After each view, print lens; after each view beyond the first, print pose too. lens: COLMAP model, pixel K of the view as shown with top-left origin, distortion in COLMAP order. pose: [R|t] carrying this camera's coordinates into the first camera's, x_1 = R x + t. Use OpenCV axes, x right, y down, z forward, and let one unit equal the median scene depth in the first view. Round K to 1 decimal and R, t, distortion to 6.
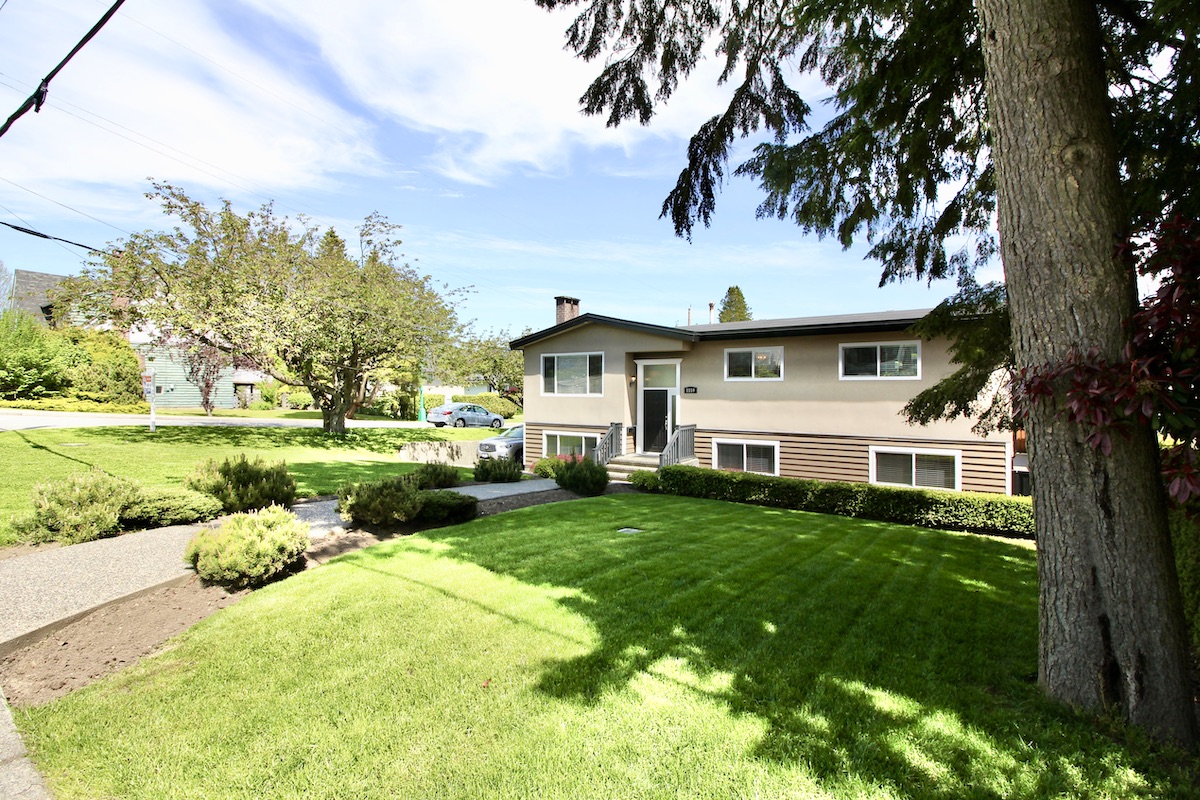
lens RADIAL K [[548.2, 0, 603.4], [0, 548.2, 394.9], [0, 0, 1]] dist [0.011077, -0.000241]
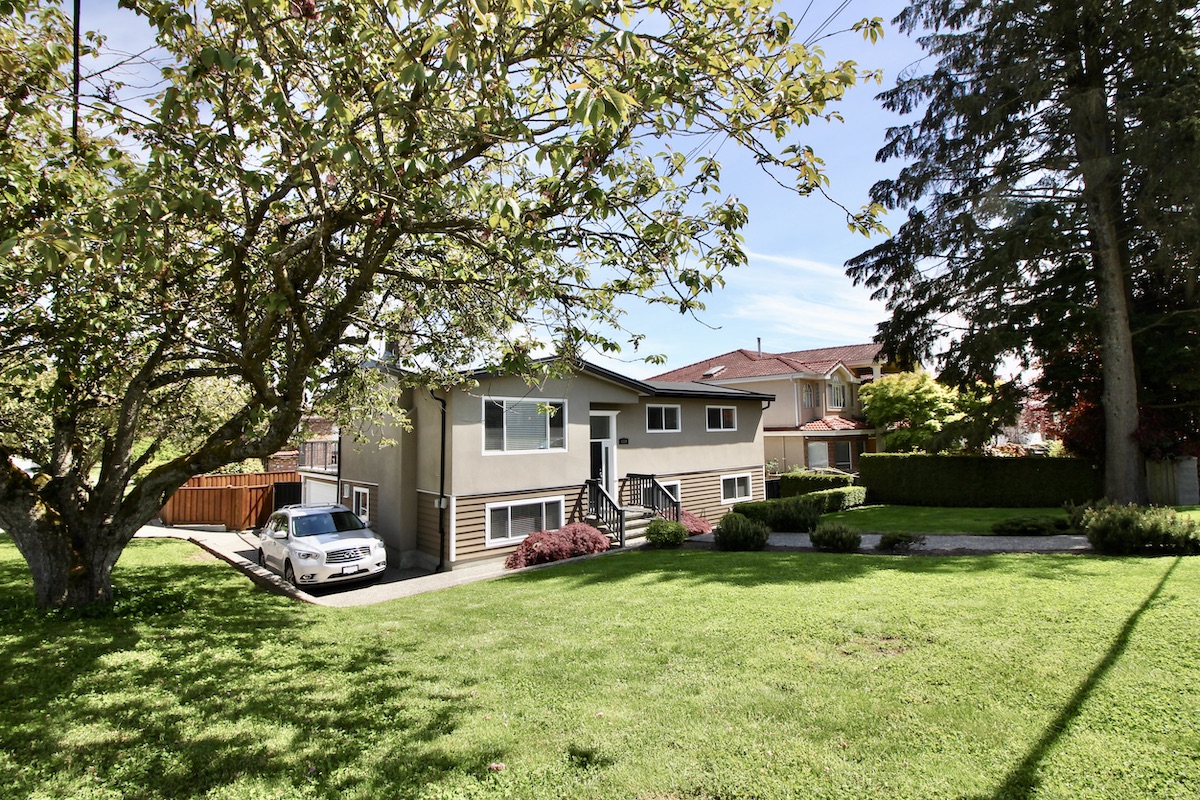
lens RADIAL K [[548.2, 0, 603.4], [0, 548.2, 394.9], [0, 0, 1]] dist [0.011077, -0.000241]
pose [[0.298480, 0.064667, 0.952223, -0.810681], [0.035362, 0.996268, -0.078743, -0.015252], [-0.953761, 0.057176, 0.295079, 0.687093]]
